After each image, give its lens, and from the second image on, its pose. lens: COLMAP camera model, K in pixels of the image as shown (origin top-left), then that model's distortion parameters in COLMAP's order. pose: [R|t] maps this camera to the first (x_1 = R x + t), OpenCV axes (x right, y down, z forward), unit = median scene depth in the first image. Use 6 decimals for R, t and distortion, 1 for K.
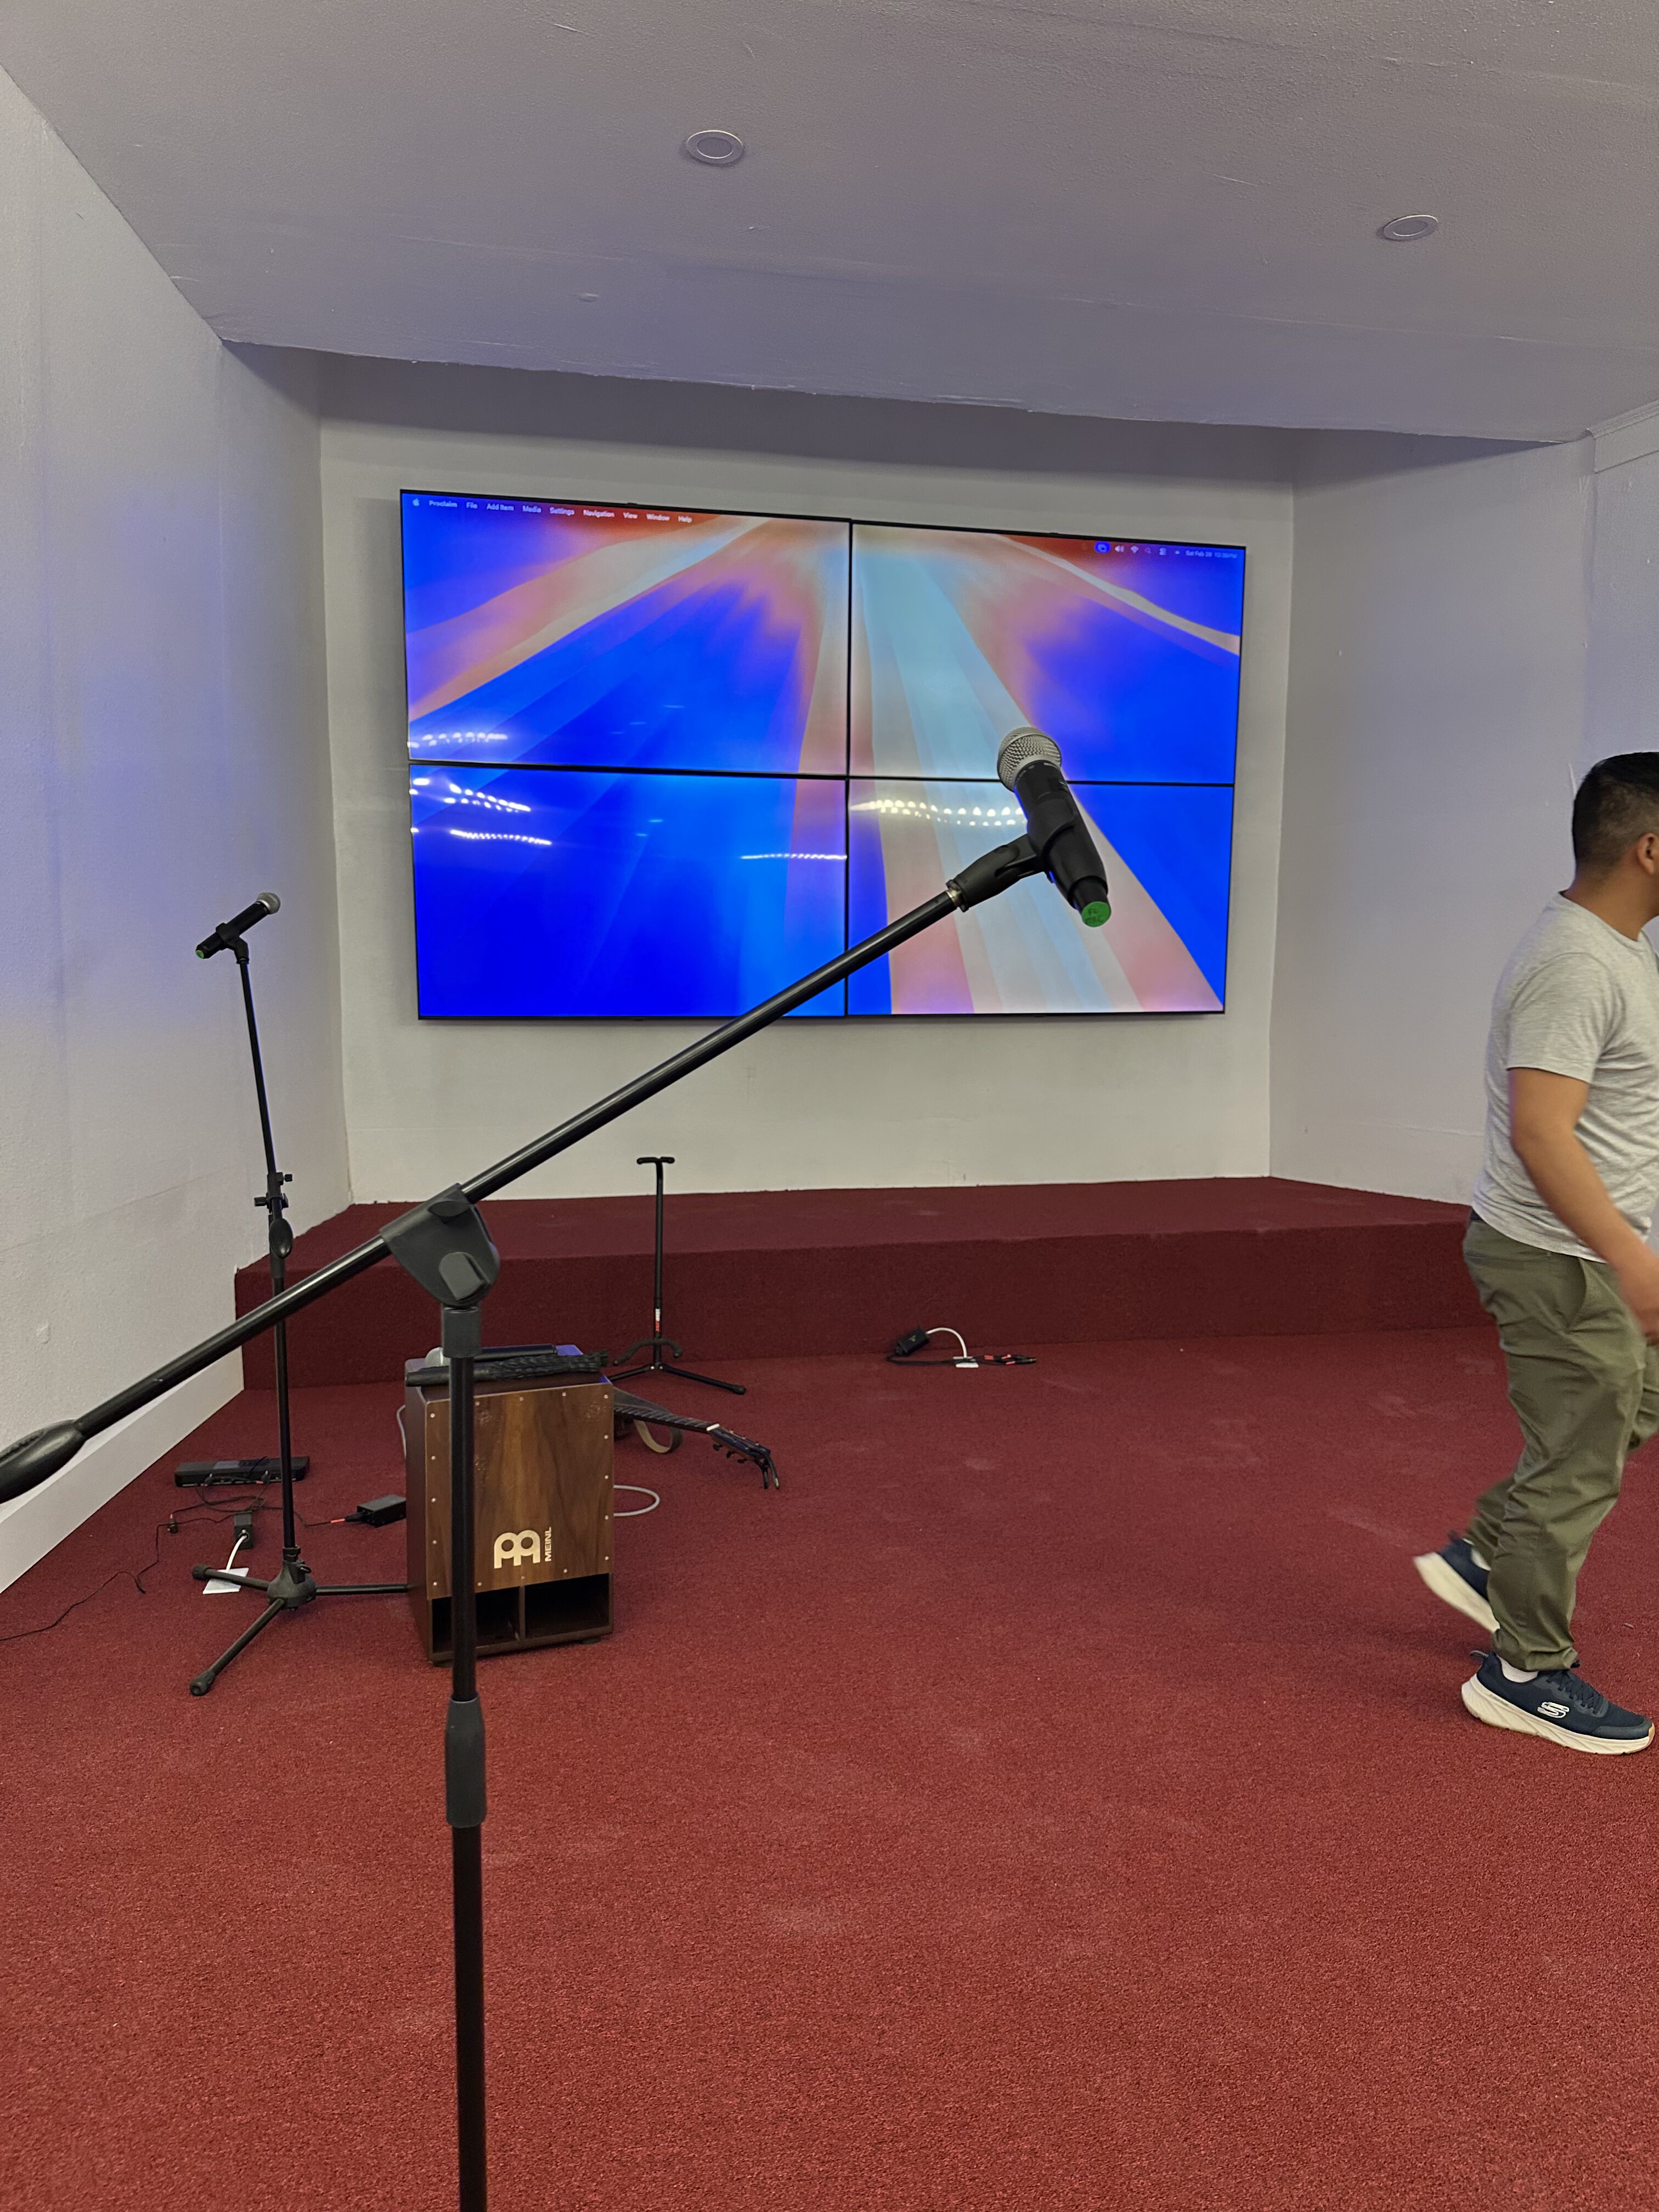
lens RADIAL K [[1530.1, 0, 833.3], [0, 1530.1, 1151.4], [0, 0, 1]] dist [-0.006376, -0.002522]
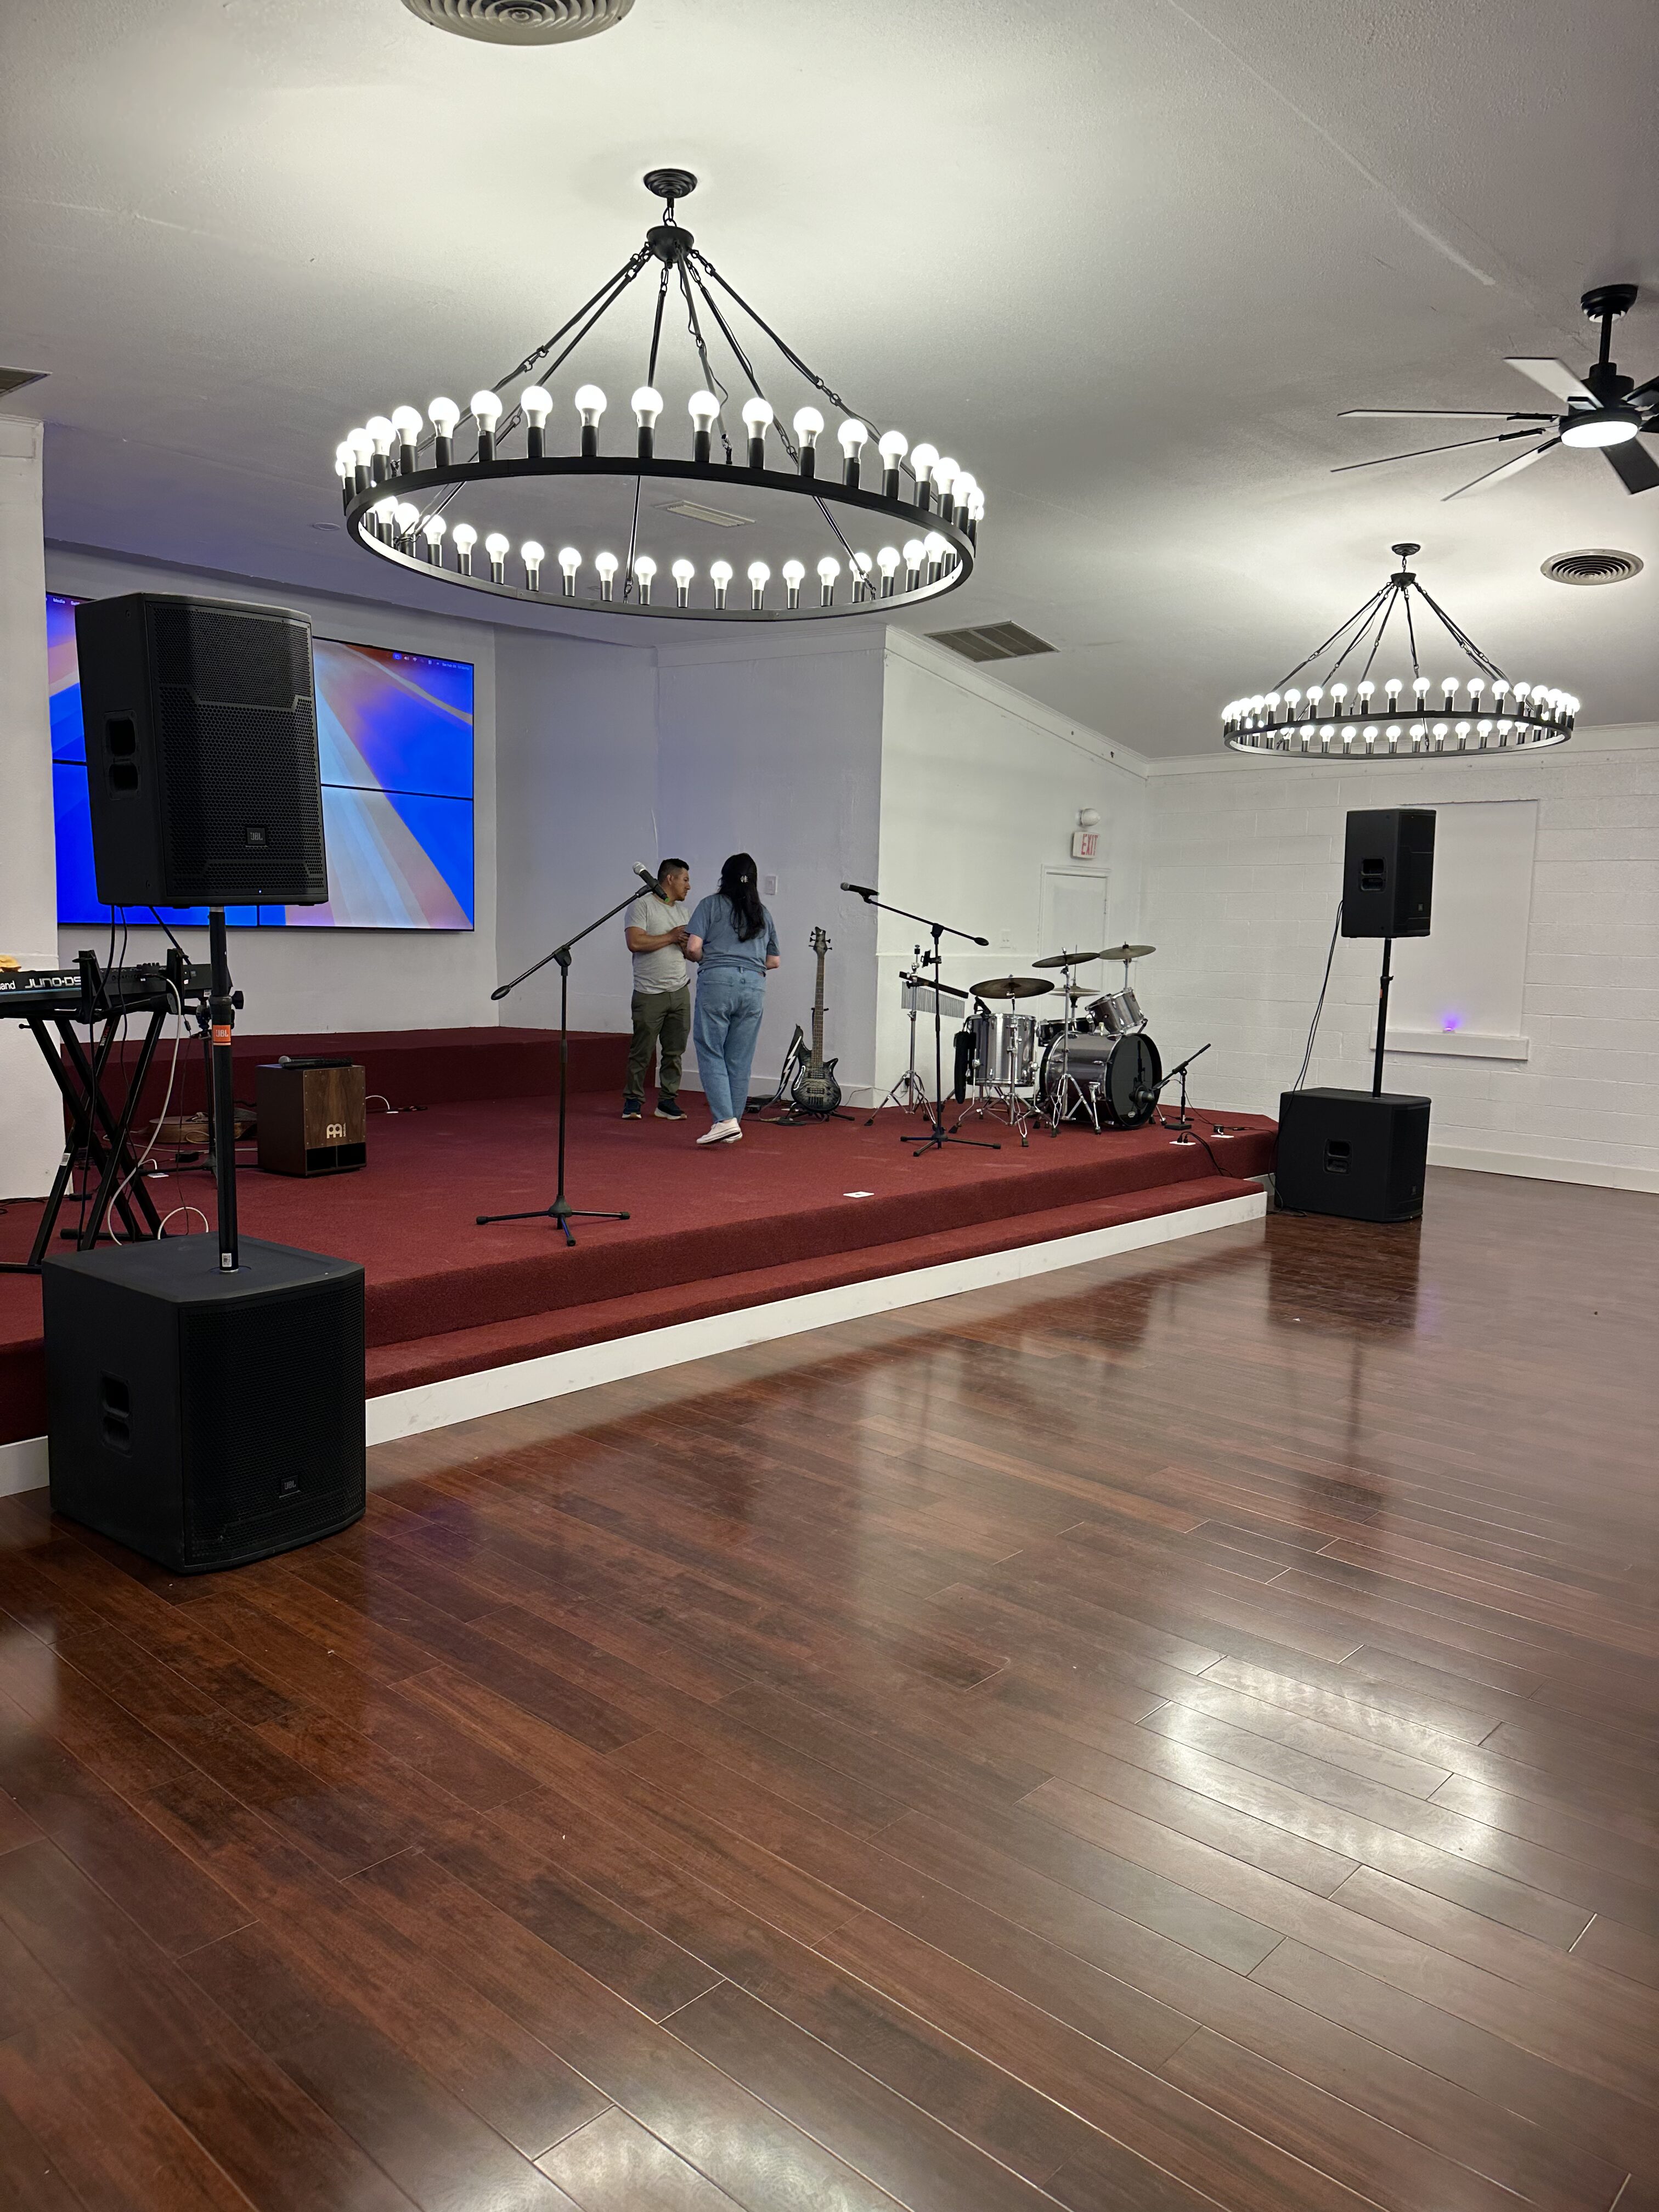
lens RADIAL K [[1578.0, 0, 829.5], [0, 1578.0, 1106.0], [0, 0, 1]] dist [0.109332, -0.176688]
pose [[0.815722, -0.047456, 0.576494, -0.496678], [0.042754, 0.998849, 0.021728, 0.093168], [-0.576862, 0.006924, 0.816812, -0.759475]]
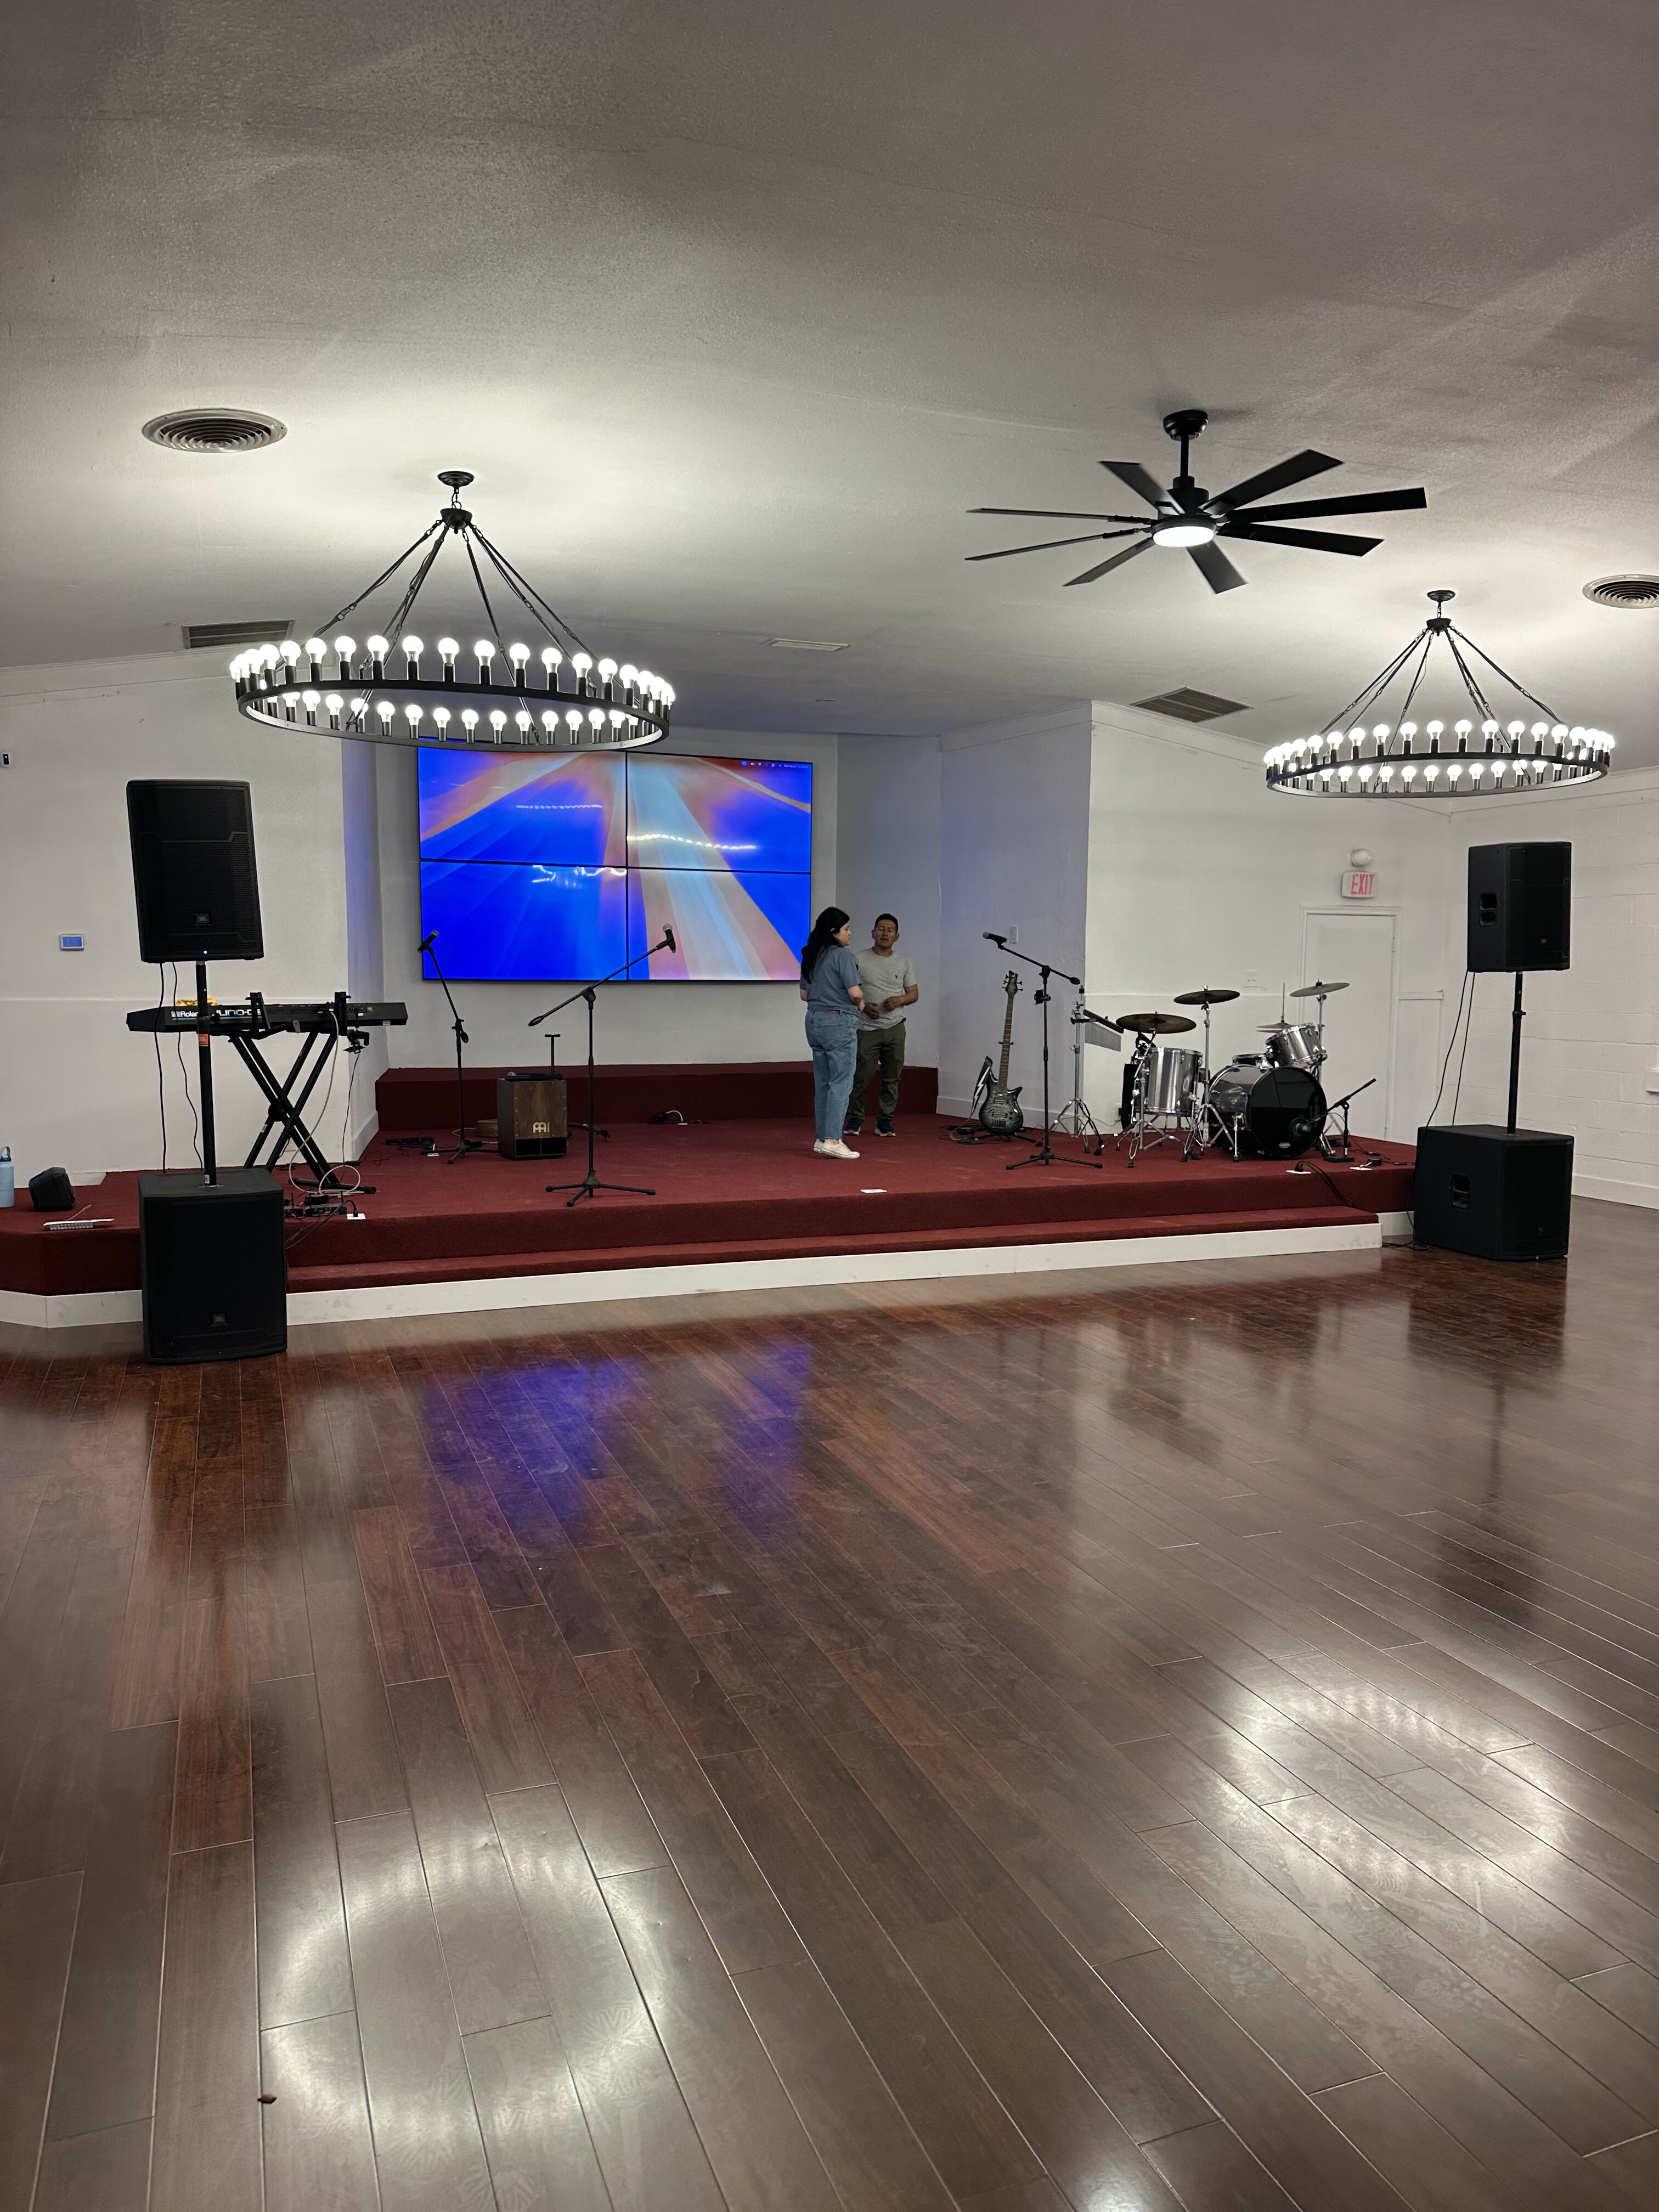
lens RADIAL K [[1578.0, 0, 829.5], [0, 1578.0, 1106.0], [0, 0, 1]] dist [0.109332, -0.176688]
pose [[0.989060, -0.008037, 0.147293, -0.041178], [0.011994, 0.999590, -0.025999, 0.147396], [-0.147024, 0.027481, 0.988751, -1.221283]]
